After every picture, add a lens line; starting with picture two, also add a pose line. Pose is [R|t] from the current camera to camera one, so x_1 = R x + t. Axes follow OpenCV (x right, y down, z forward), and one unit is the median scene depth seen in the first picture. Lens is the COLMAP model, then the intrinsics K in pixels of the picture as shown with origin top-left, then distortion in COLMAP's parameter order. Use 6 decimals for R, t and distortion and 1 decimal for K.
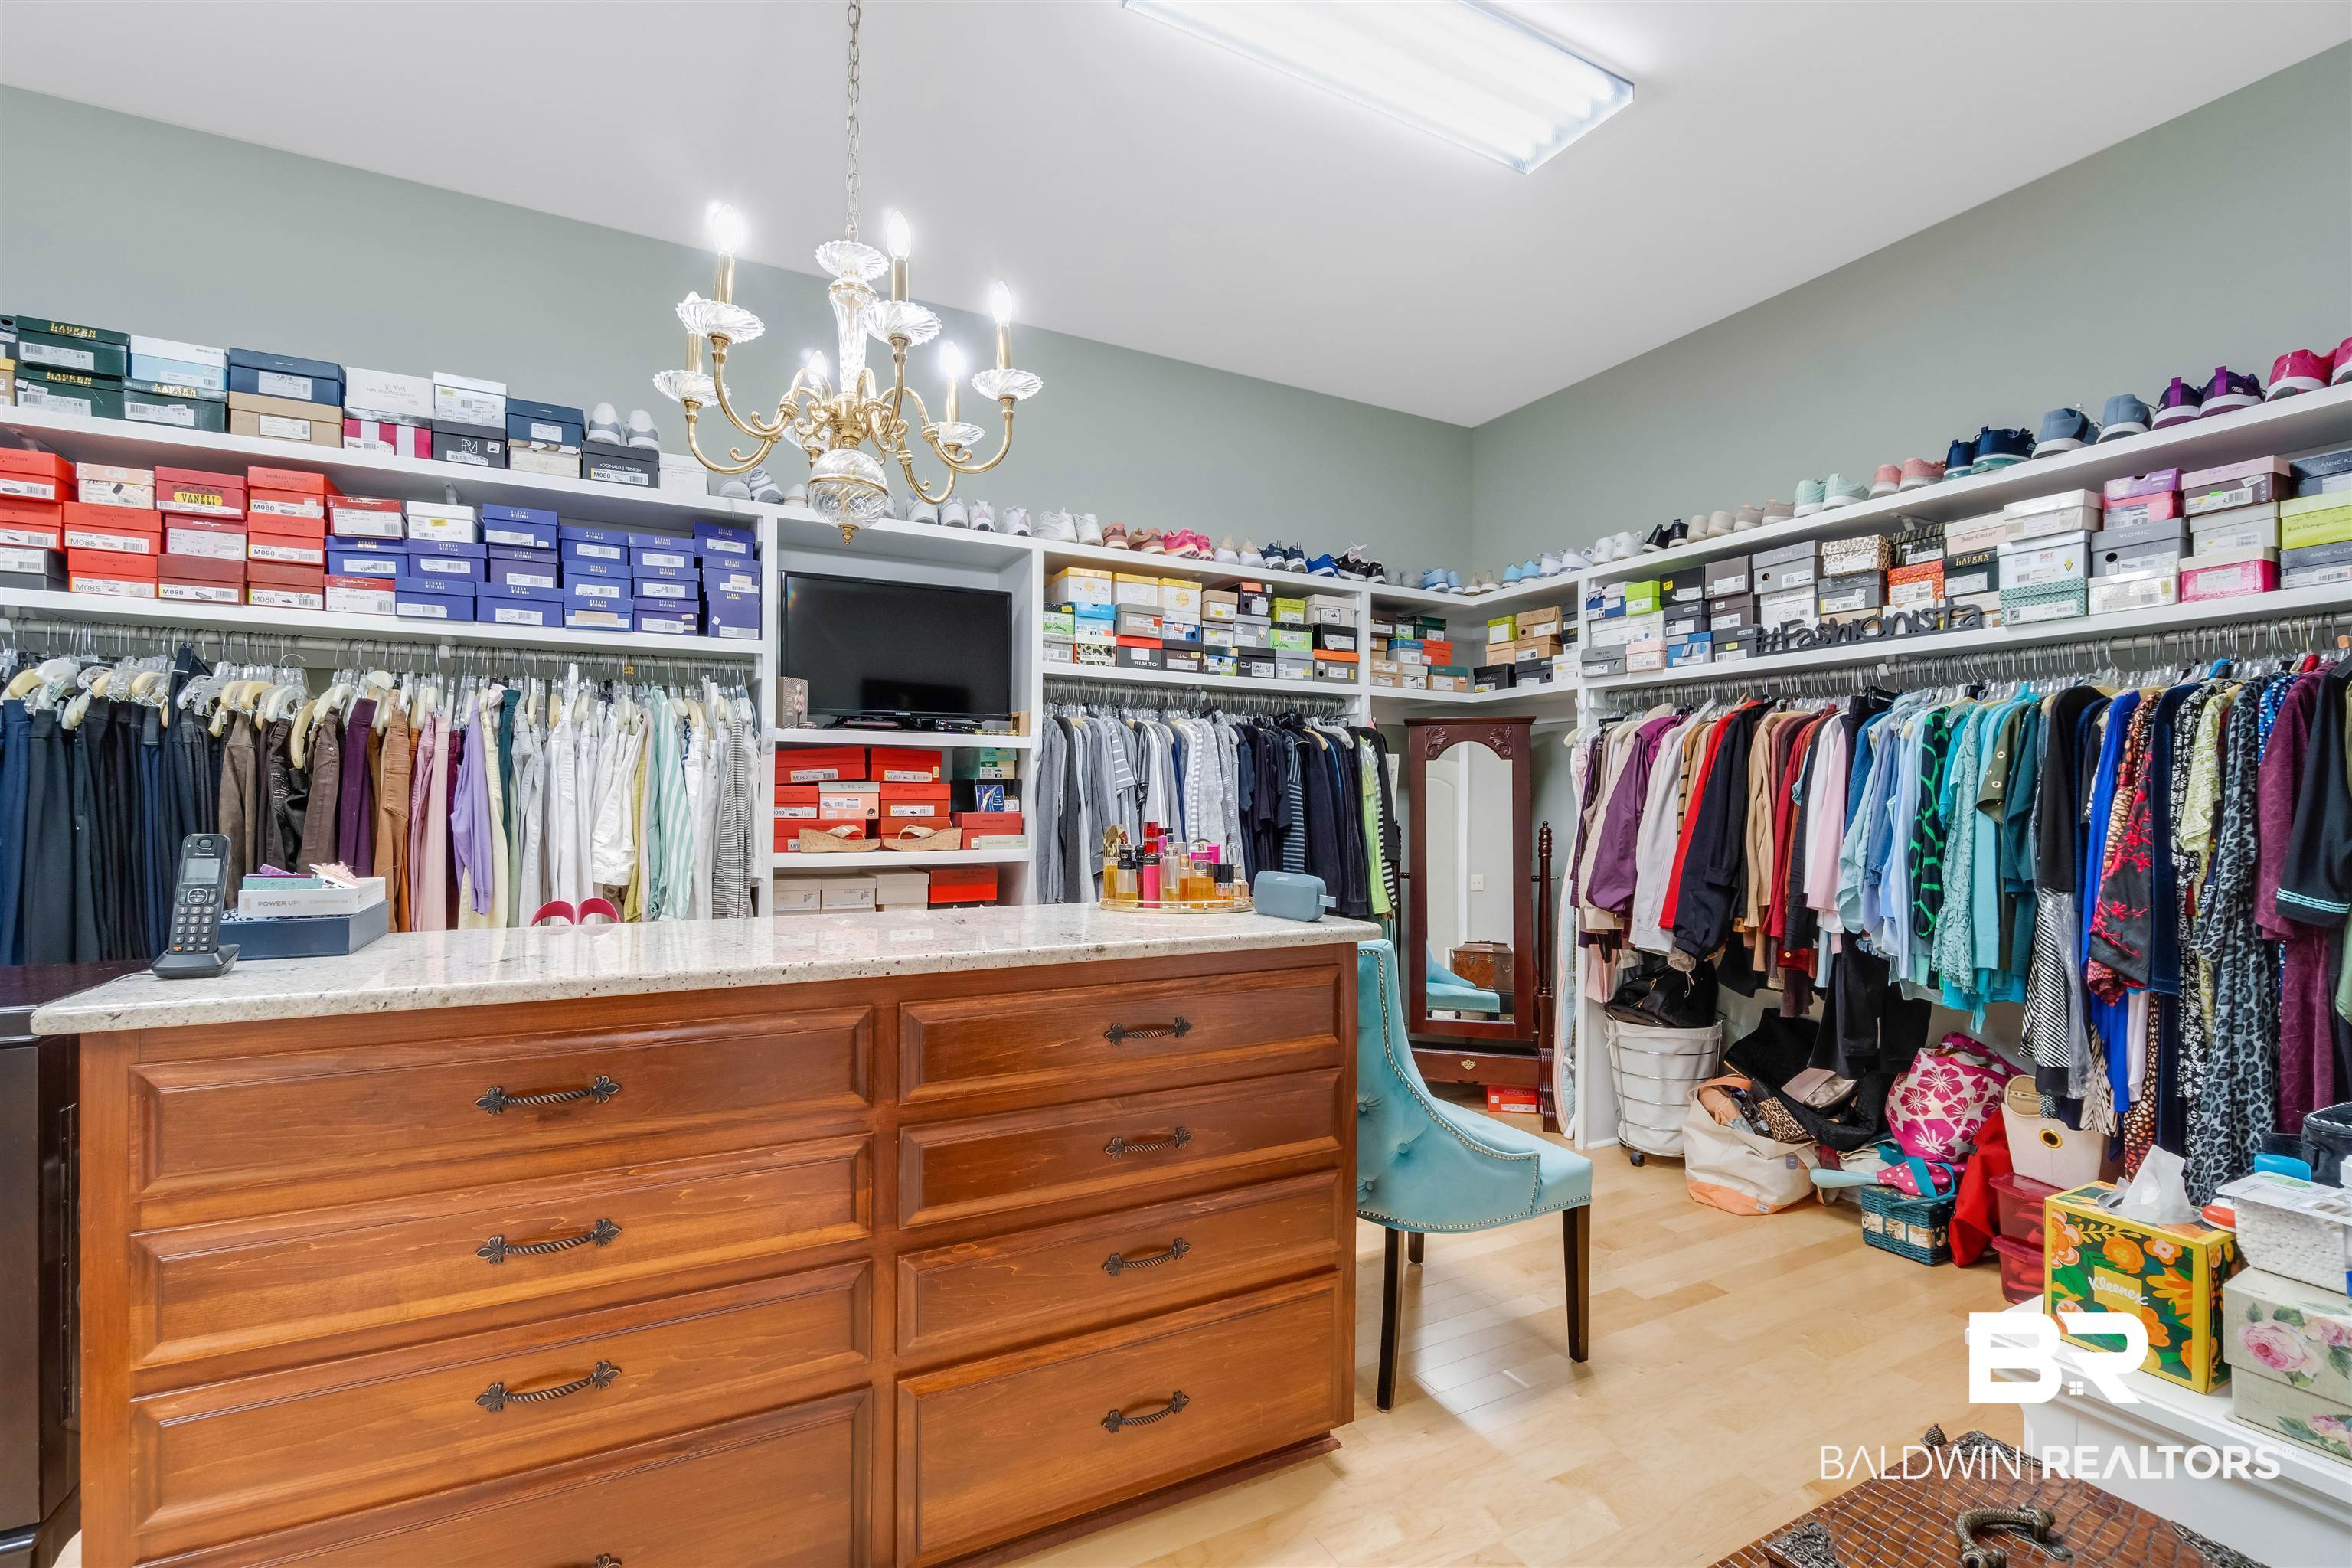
lens RADIAL K [[1019.0, 0, 1156.8], [0, 1019.0, 795.0], [0, 0, 1]] dist [-0.000993, 0.001116]
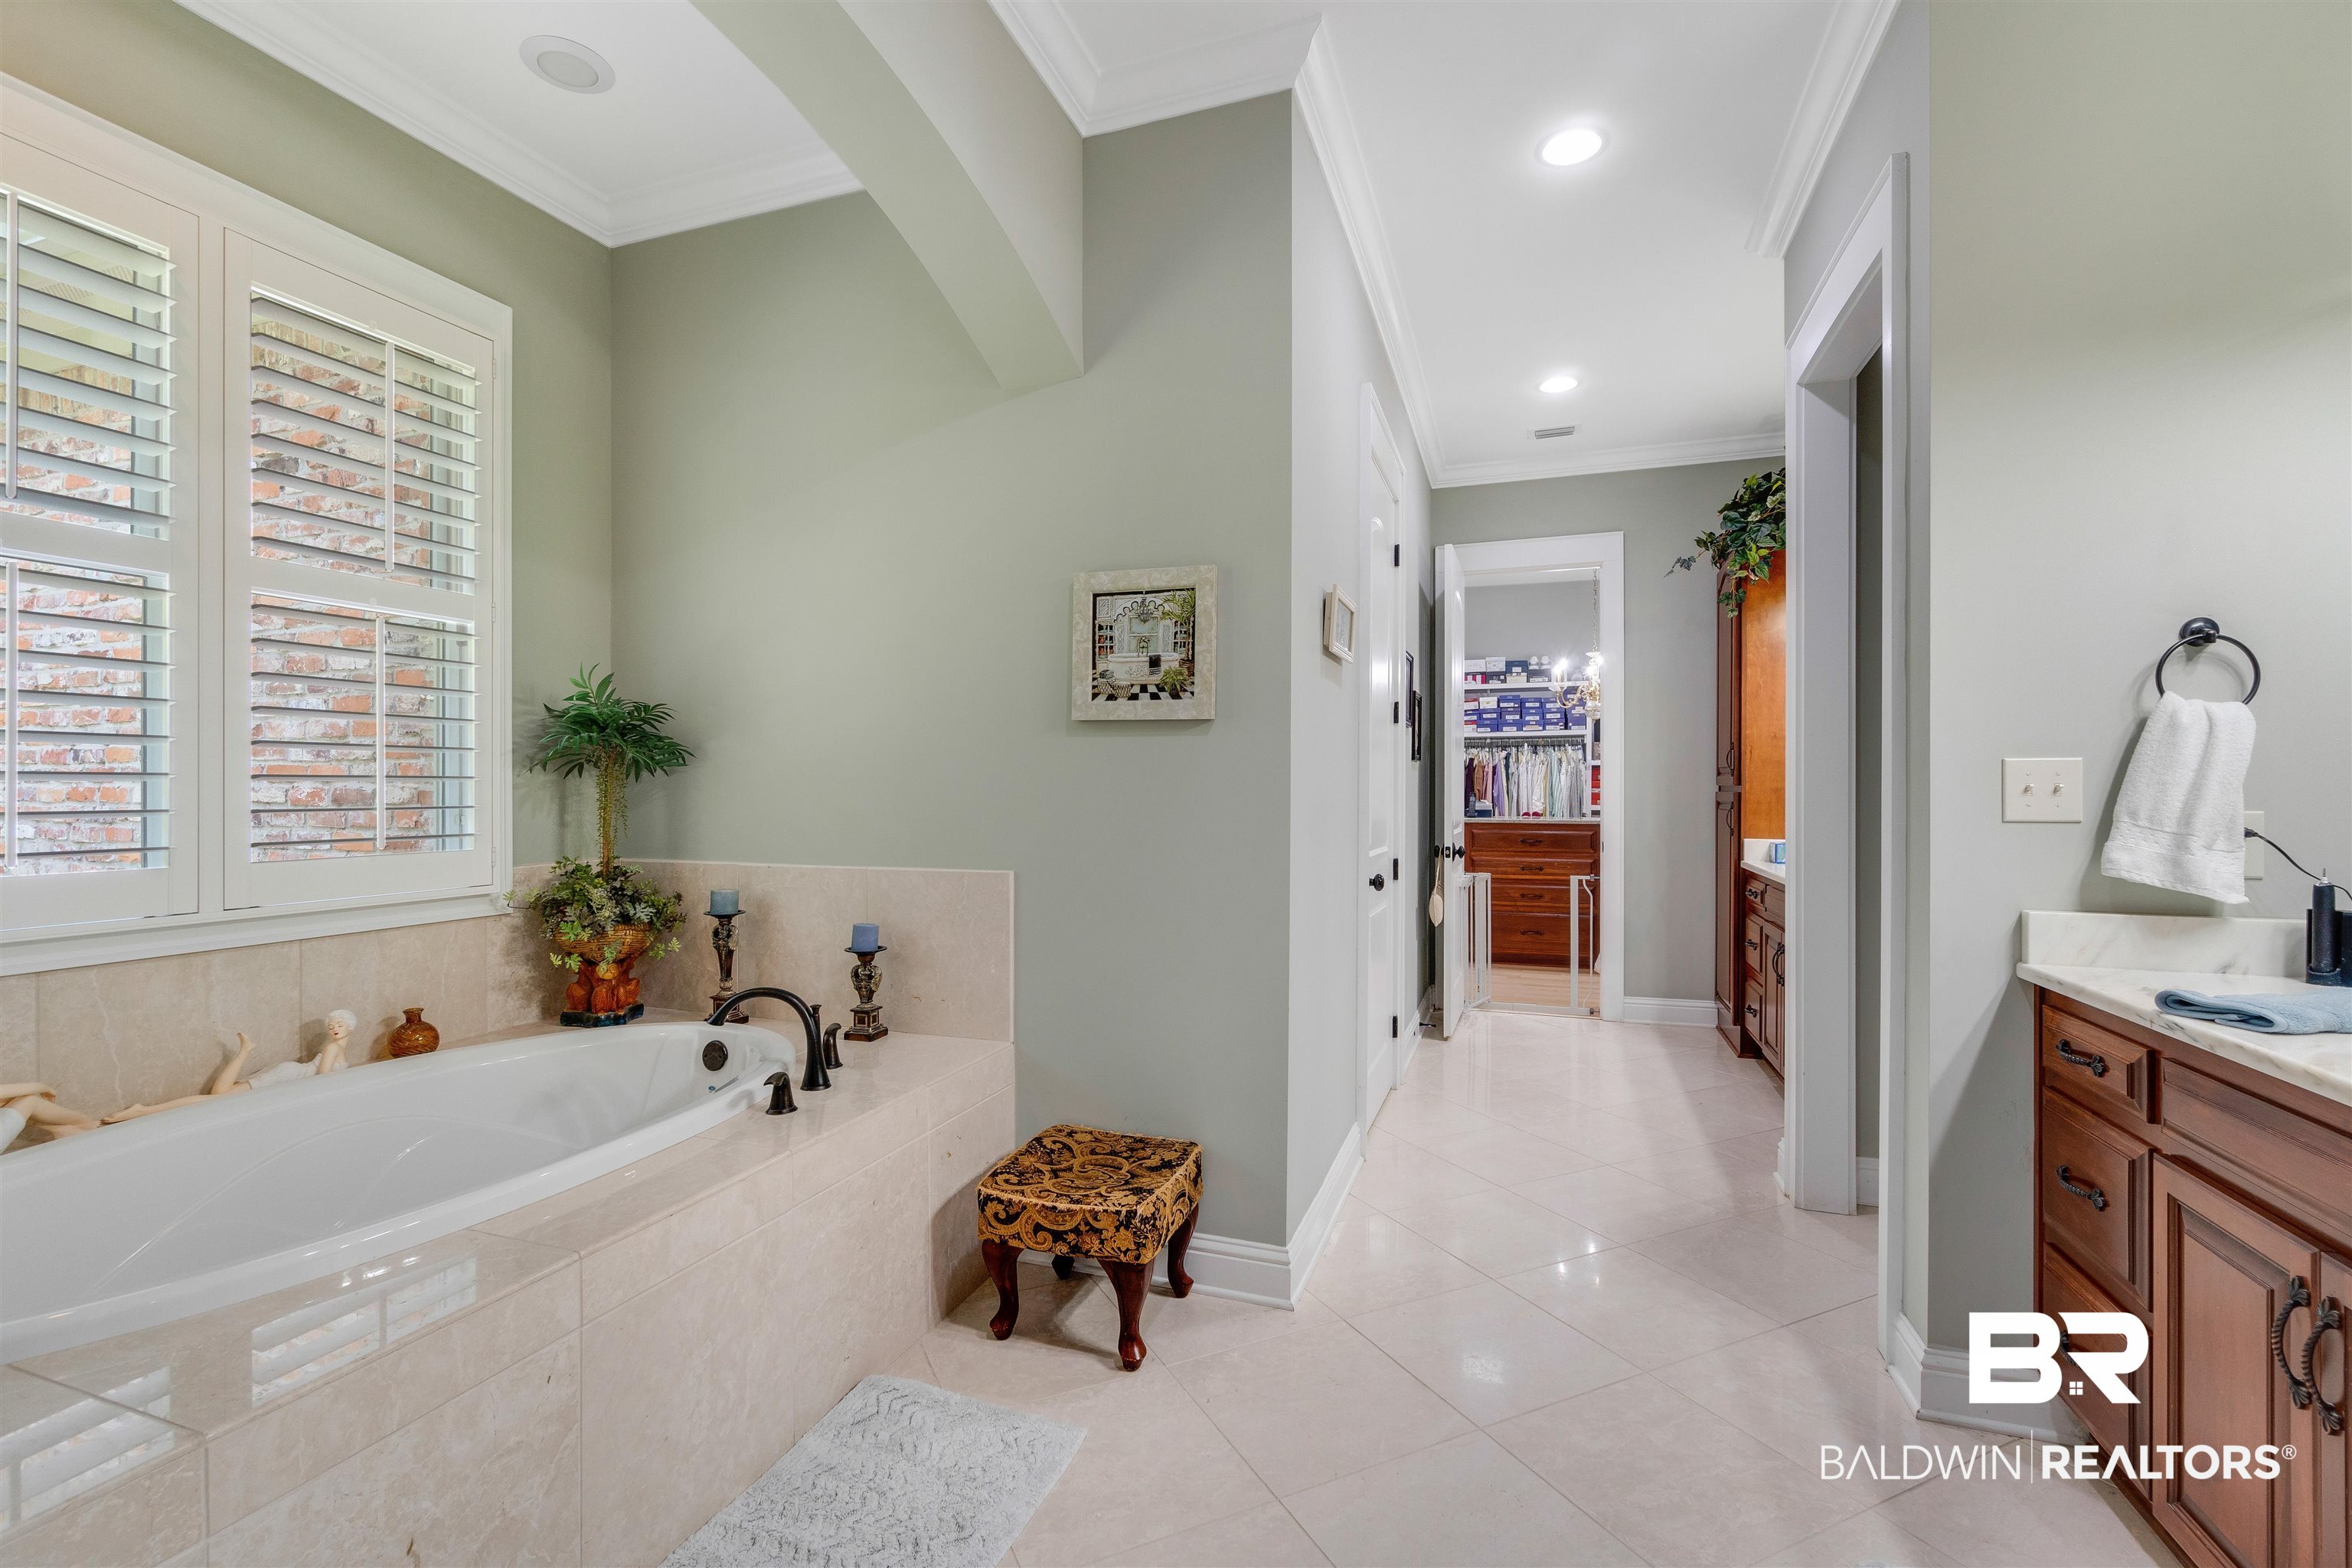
lens RADIAL K [[1019.0, 0, 1159.9], [0, 1019.0, 776.7], [0, 0, 1]] dist [-0.000993, 0.001116]
pose [[0.679616, -0.007571, -0.733529, 1.123057], [0.002731, 0.999966, -0.007791, -0.002921], [0.733563, 0.003292, 0.679613, -2.282001]]
